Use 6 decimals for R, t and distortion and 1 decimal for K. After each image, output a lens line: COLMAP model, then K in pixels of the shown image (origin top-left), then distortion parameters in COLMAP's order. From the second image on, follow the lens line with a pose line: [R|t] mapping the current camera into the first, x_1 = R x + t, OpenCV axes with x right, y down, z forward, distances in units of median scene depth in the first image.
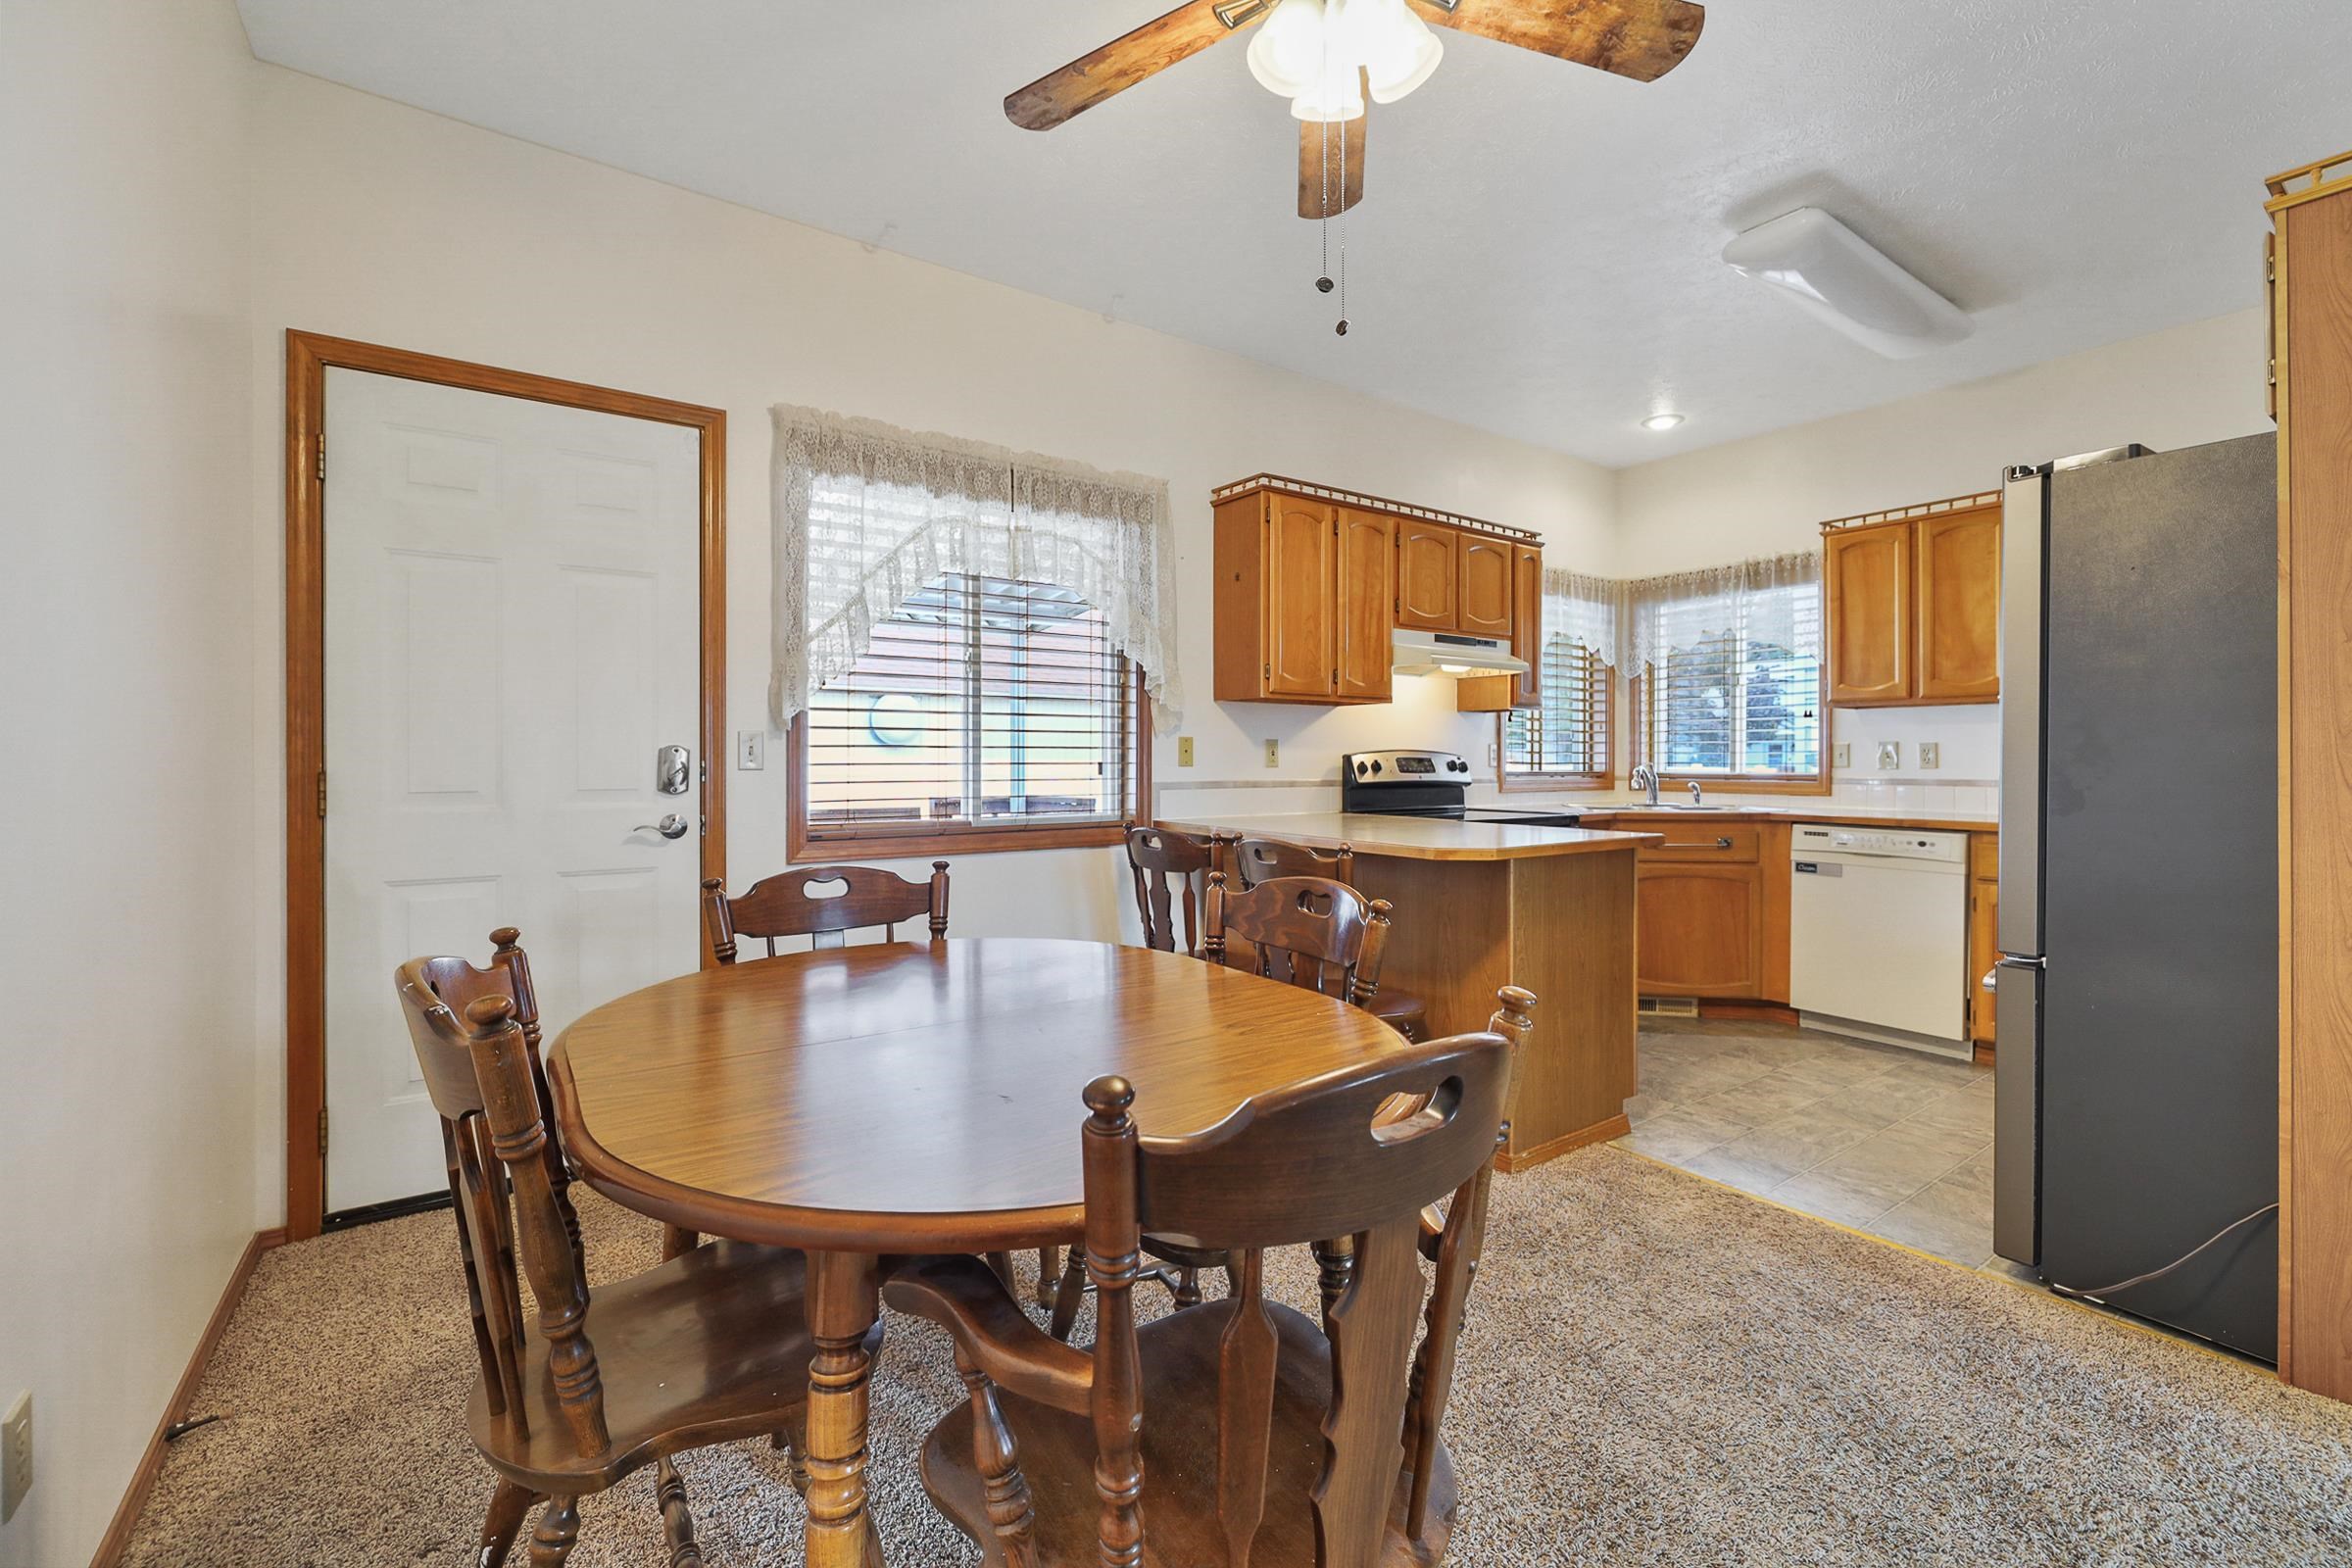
lens RADIAL K [[992.3, 0, 1177.7], [0, 992.3, 761.4], [0, 0, 1]] dist [-0.001593, -0.001143]
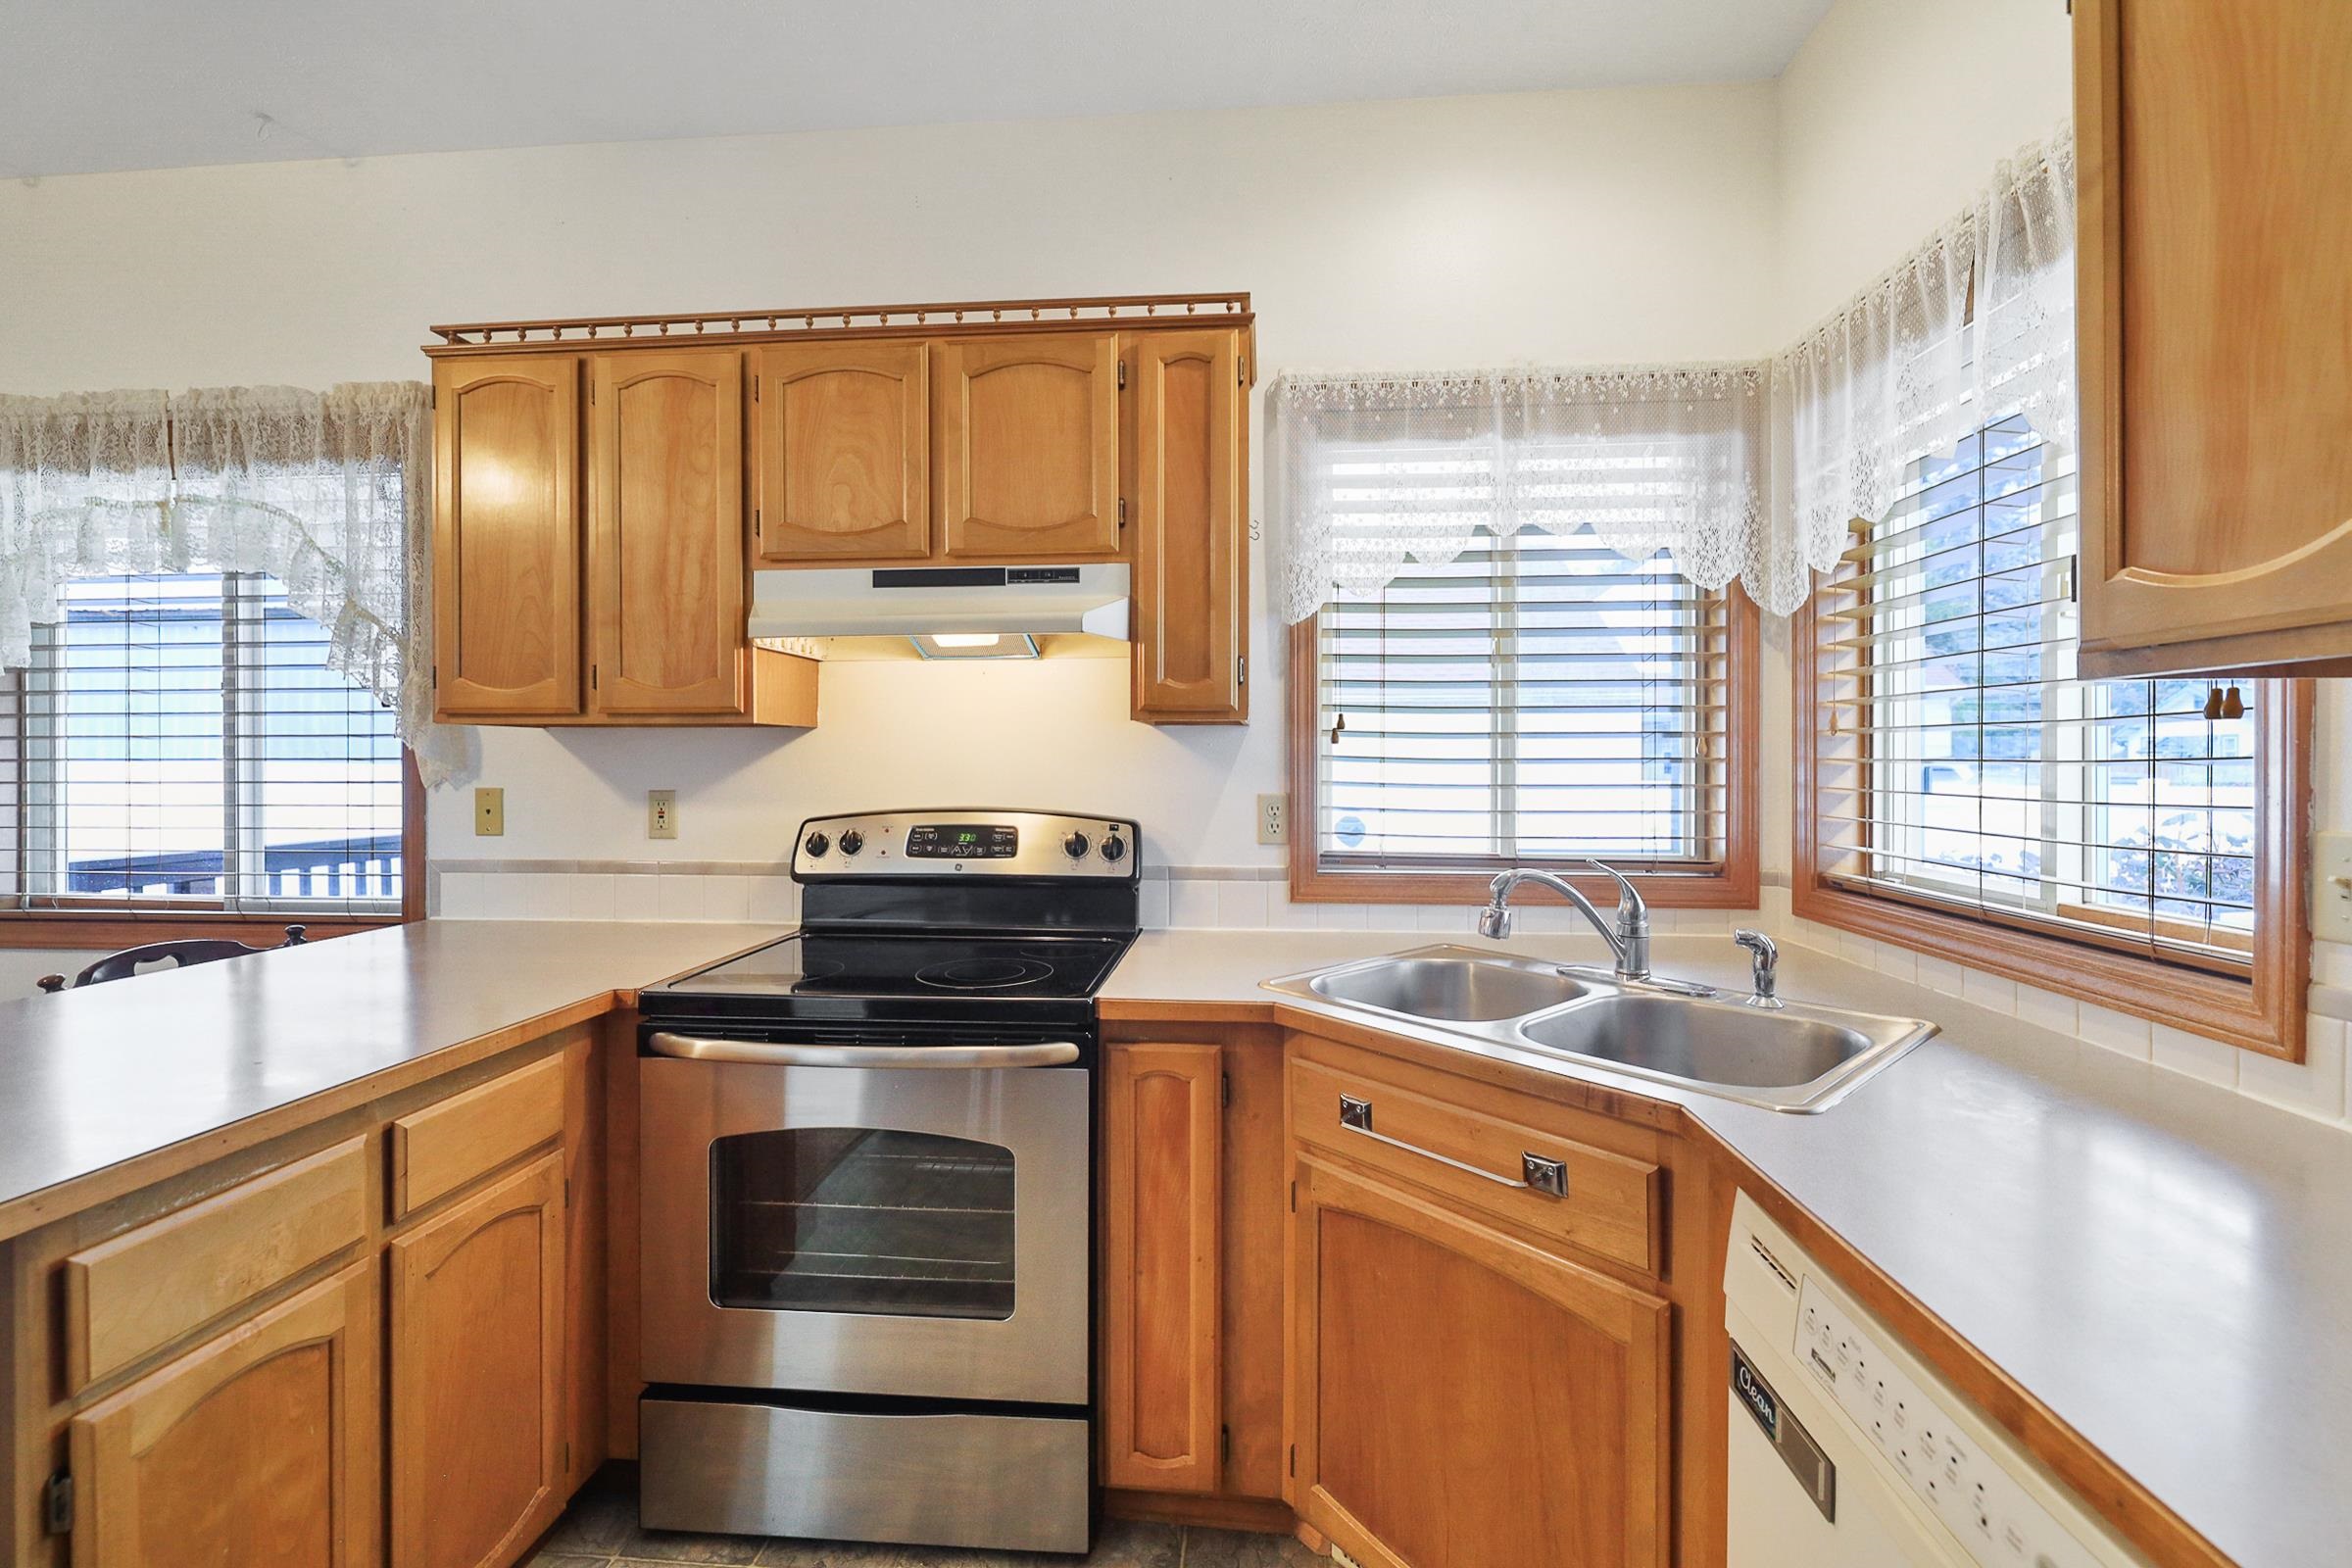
lens RADIAL K [[992.3, 0, 1177.7], [0, 992.3, 761.4], [0, 0, 1]] dist [-0.001593, -0.001143]
pose [[0.765192, -0.000792, -0.643802, 0.649836], [0.000394, 1.000000, -0.000761, -0.035925], [0.643802, 0.000329, 0.765192, 0.705815]]
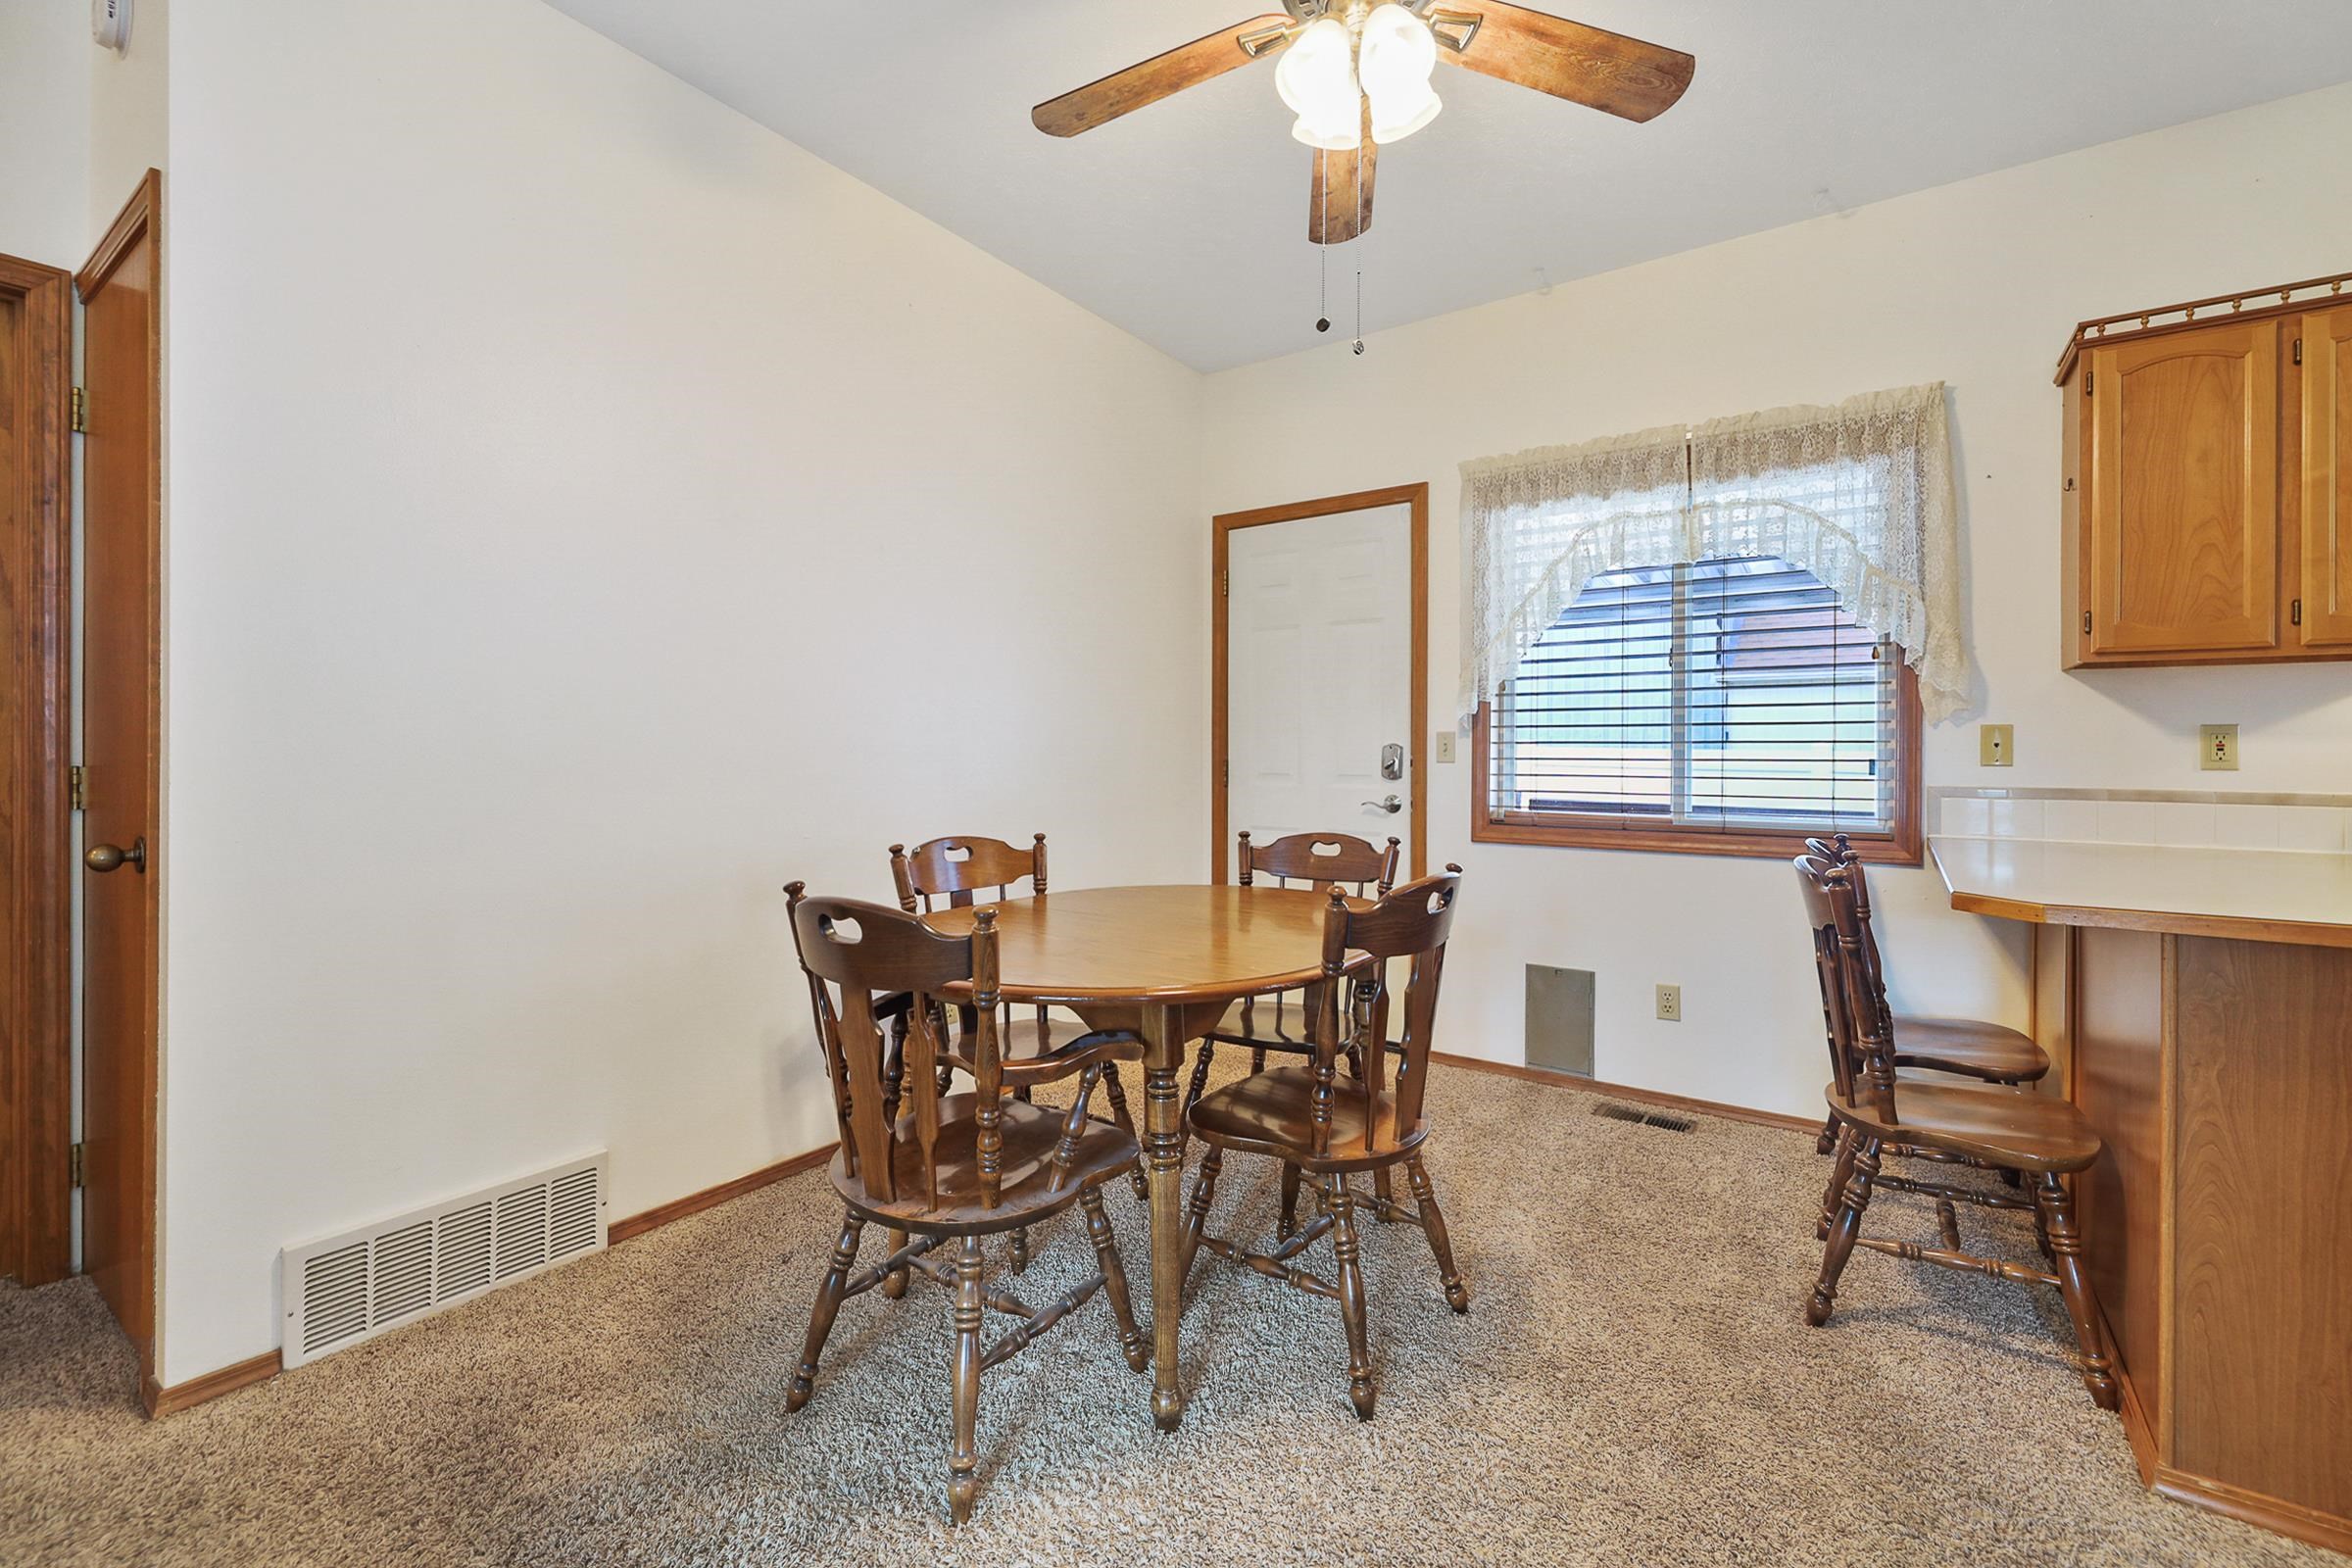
lens RADIAL K [[992.3, 0, 1177.7], [0, 992.3, 761.4], [0, 0, 1]] dist [-0.001593, -0.001143]
pose [[0.332154, 0.008855, -0.943184, 0.428126], [-0.006136, 0.999955, 0.007227, 0.000121], [0.943205, 0.003387, 0.332193, 0.179613]]
